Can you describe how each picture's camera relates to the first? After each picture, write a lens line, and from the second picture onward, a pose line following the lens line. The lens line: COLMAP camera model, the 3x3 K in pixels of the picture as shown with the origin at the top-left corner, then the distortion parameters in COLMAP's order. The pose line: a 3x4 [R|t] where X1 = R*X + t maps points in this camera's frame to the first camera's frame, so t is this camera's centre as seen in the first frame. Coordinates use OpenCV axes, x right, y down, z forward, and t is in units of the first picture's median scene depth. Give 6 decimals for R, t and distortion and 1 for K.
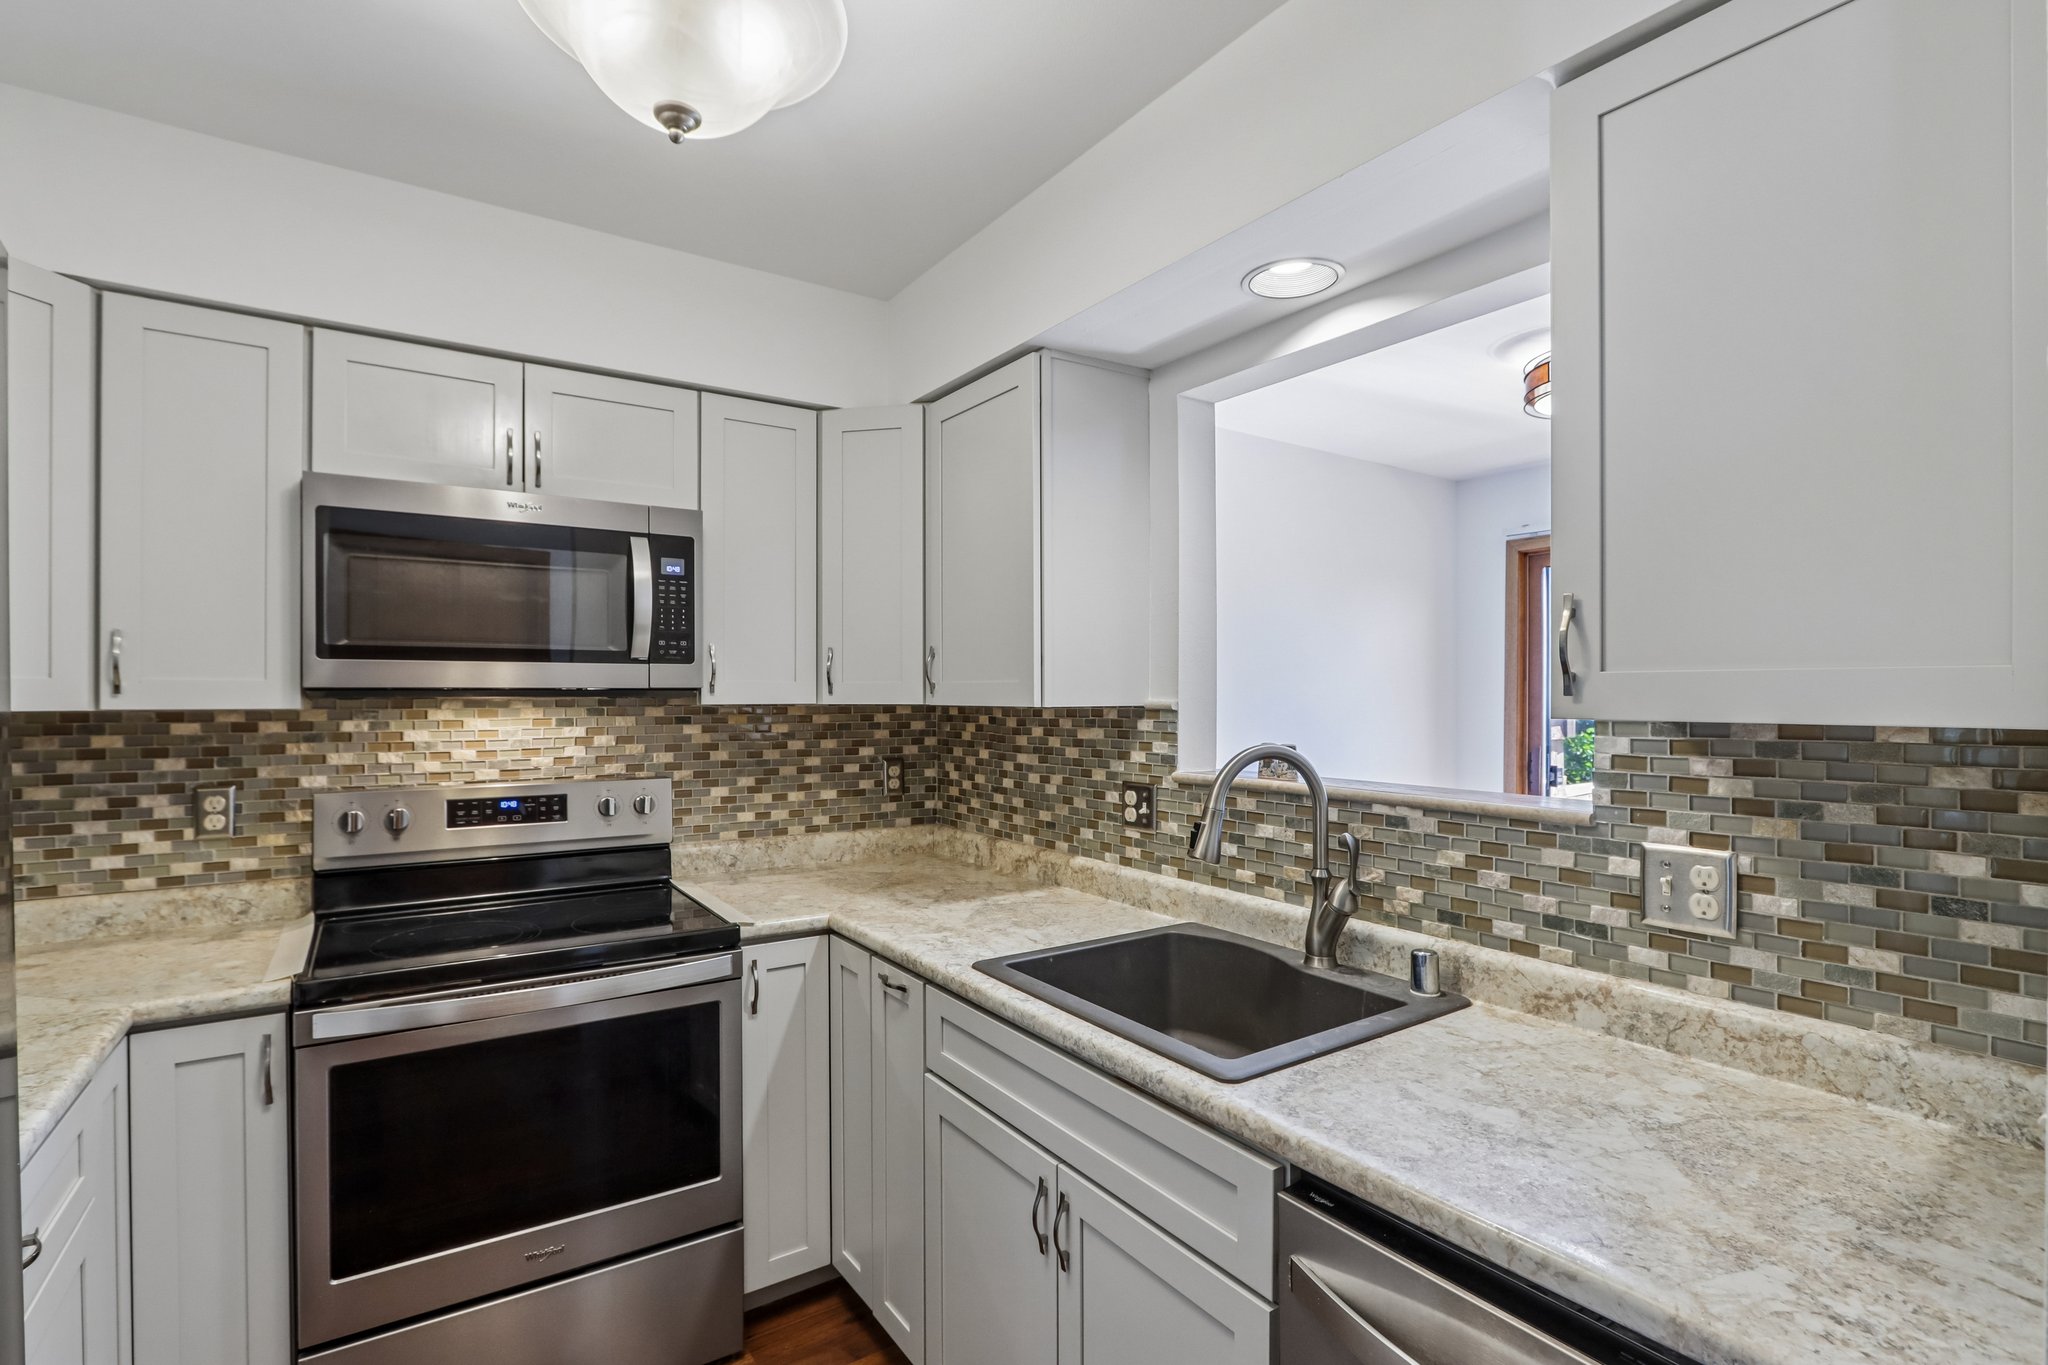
lens RADIAL K [[955.3, 0, 1007.6], [0, 955.3, 694.5], [0, 0, 1]] dist [-0.023719, 0.005766]
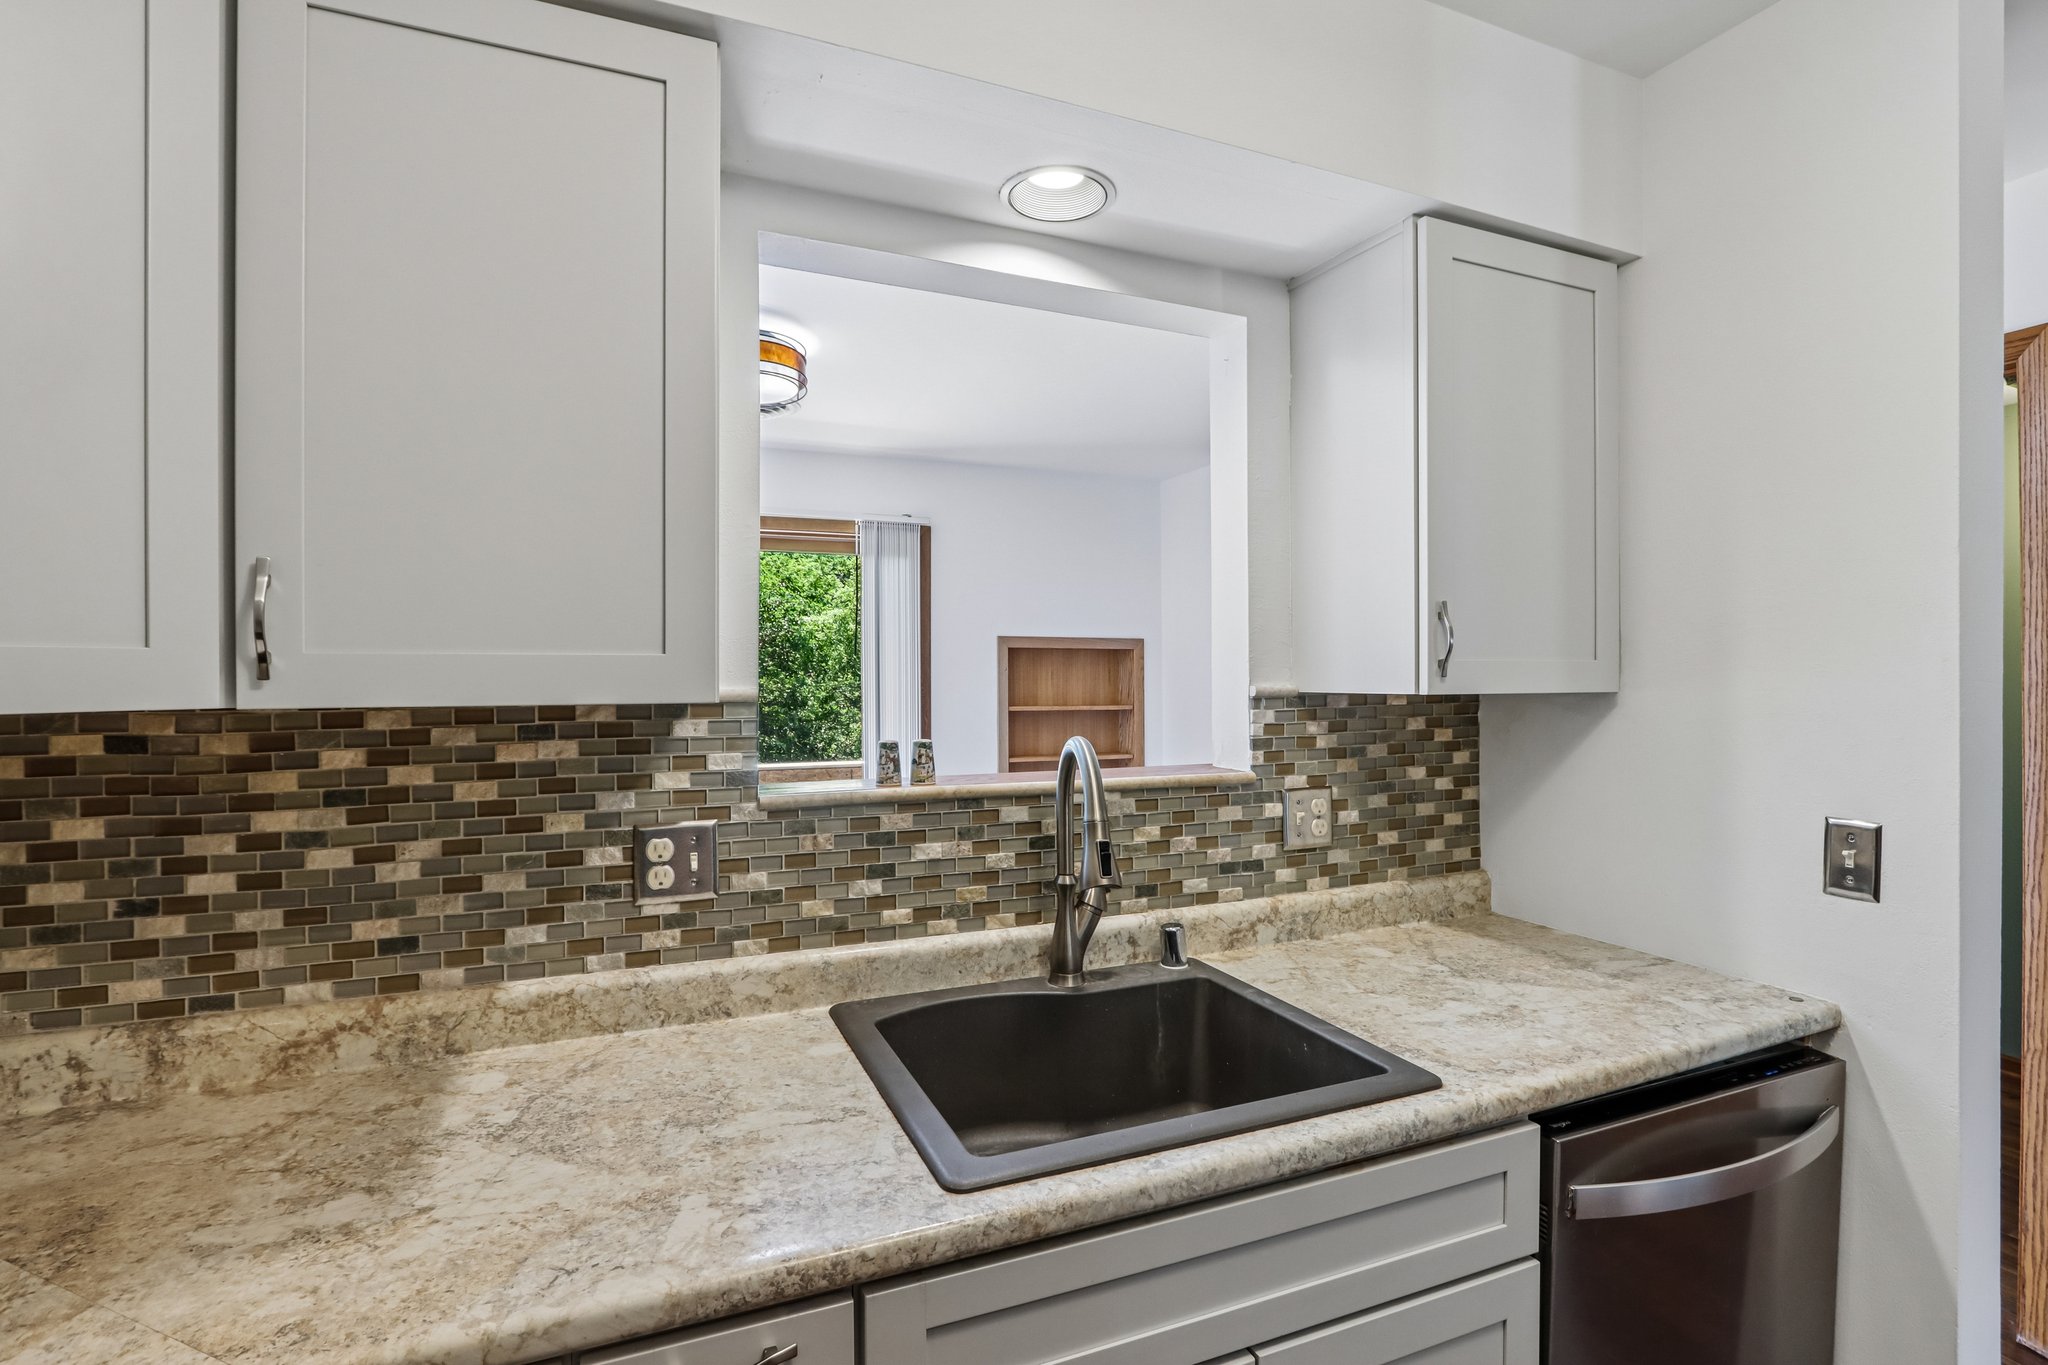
lens RADIAL K [[964.2, 0, 1014.1], [0, 964.2, 694.5], [0, 0, 1]] dist [-0.029793, 0.010450]
pose [[0.191834, -0.024962, 0.981110, -0.457229], [0.001764, 0.999684, 0.025090, -0.005586], [-0.981426, -0.003082, 0.191818, 0.722375]]
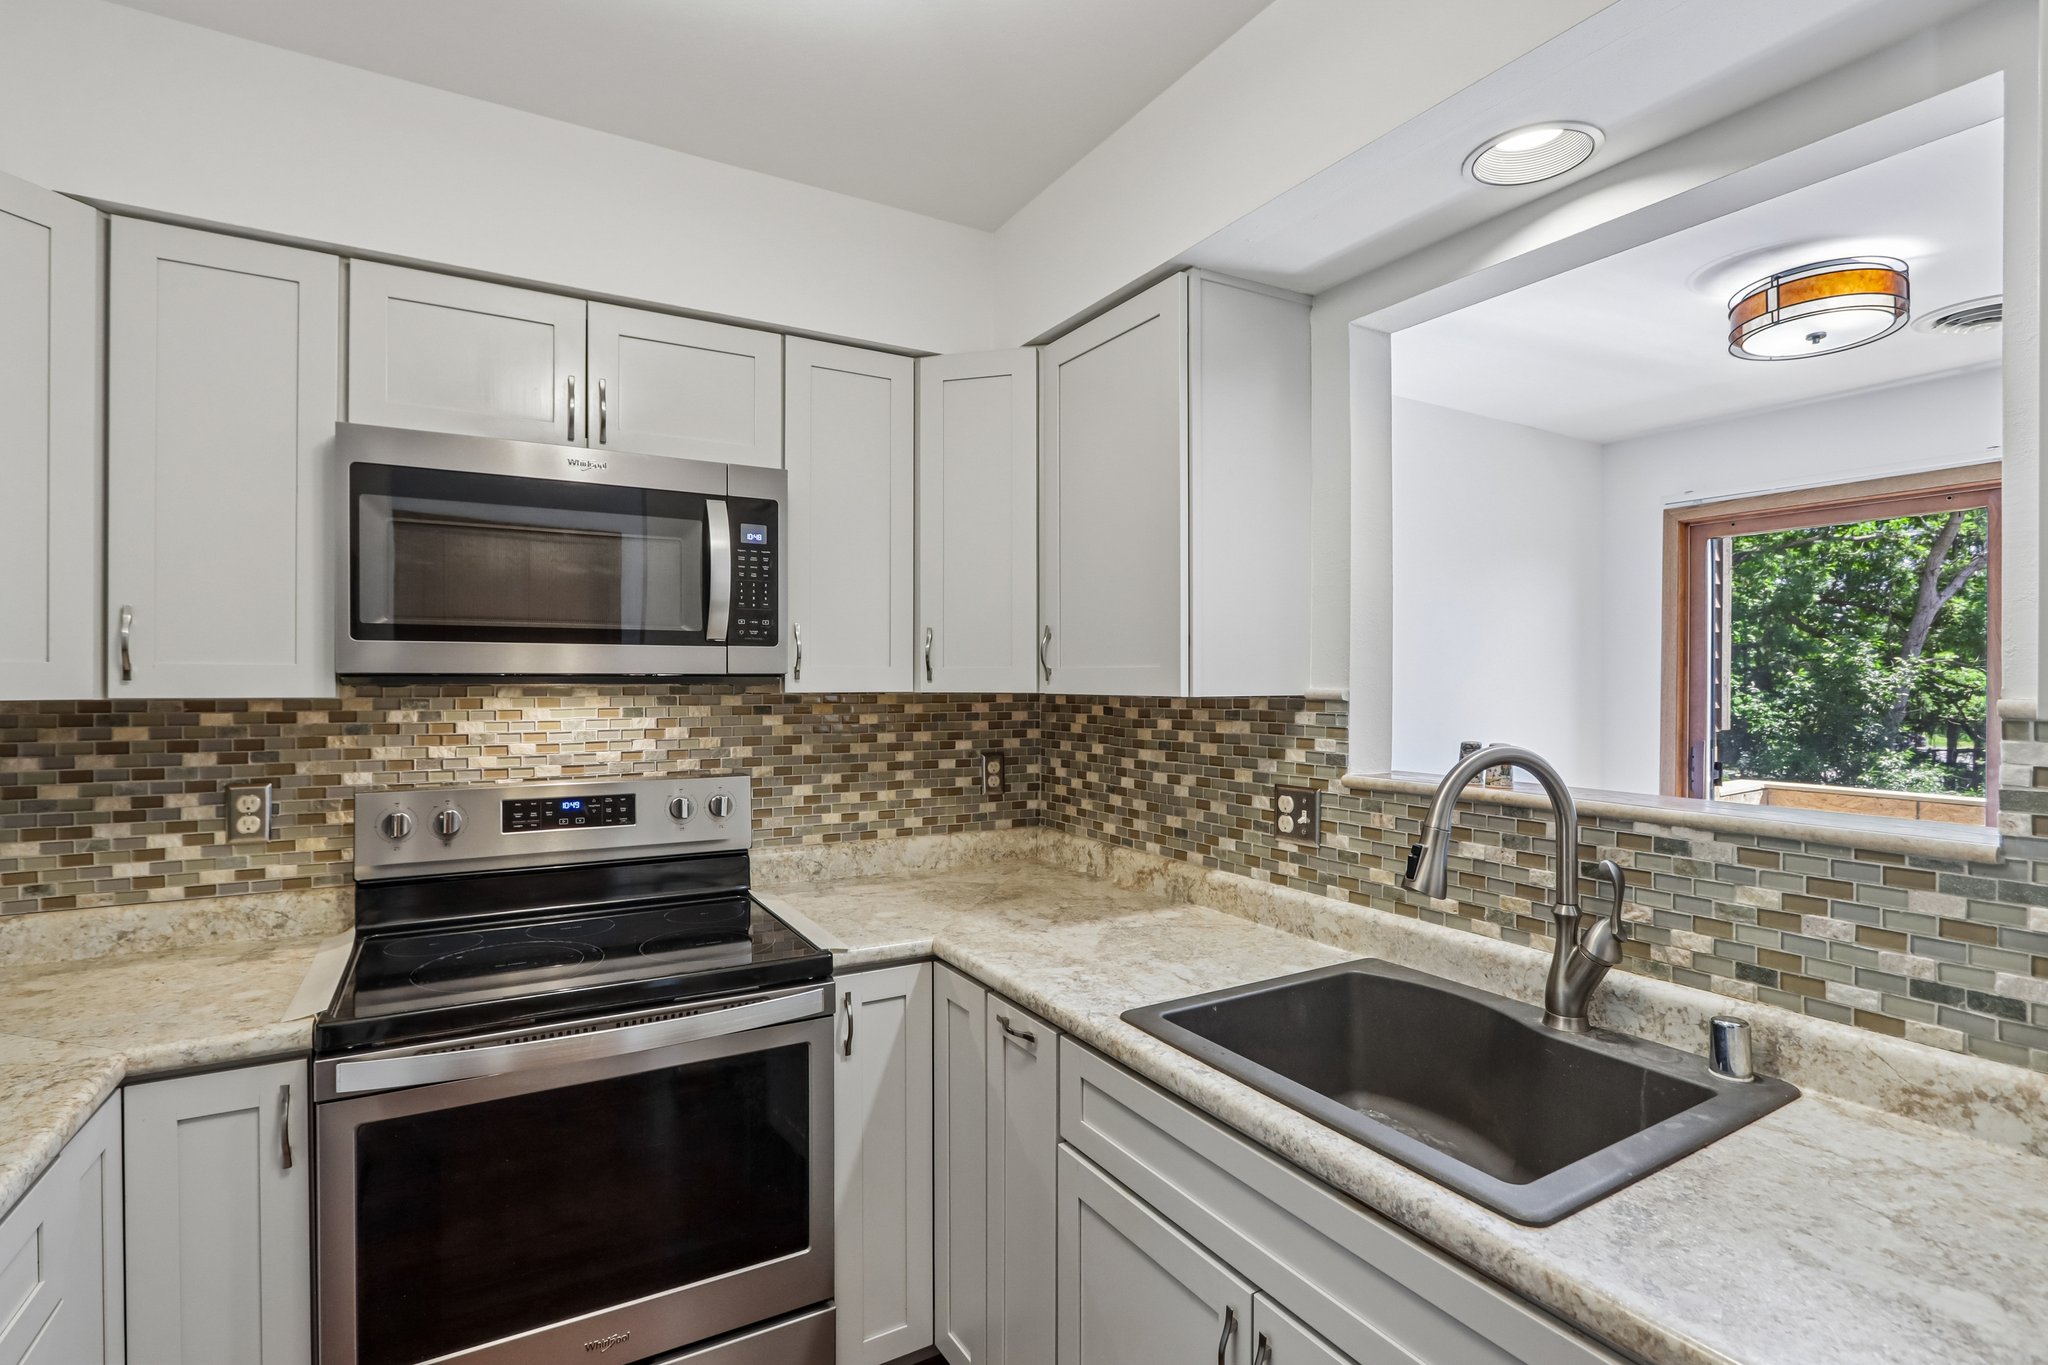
lens RADIAL K [[957.3, 0, 1008.4], [0, 957.3, 681.2], [0, 0, 1]] dist [-0.021584, 0.005233]
pose [[0.997871, 0.001058, -0.065213, -0.066397], [-0.001016, 0.999999, 0.000671, -0.001118], [0.065214, -0.000603, 0.997871, 0.153158]]
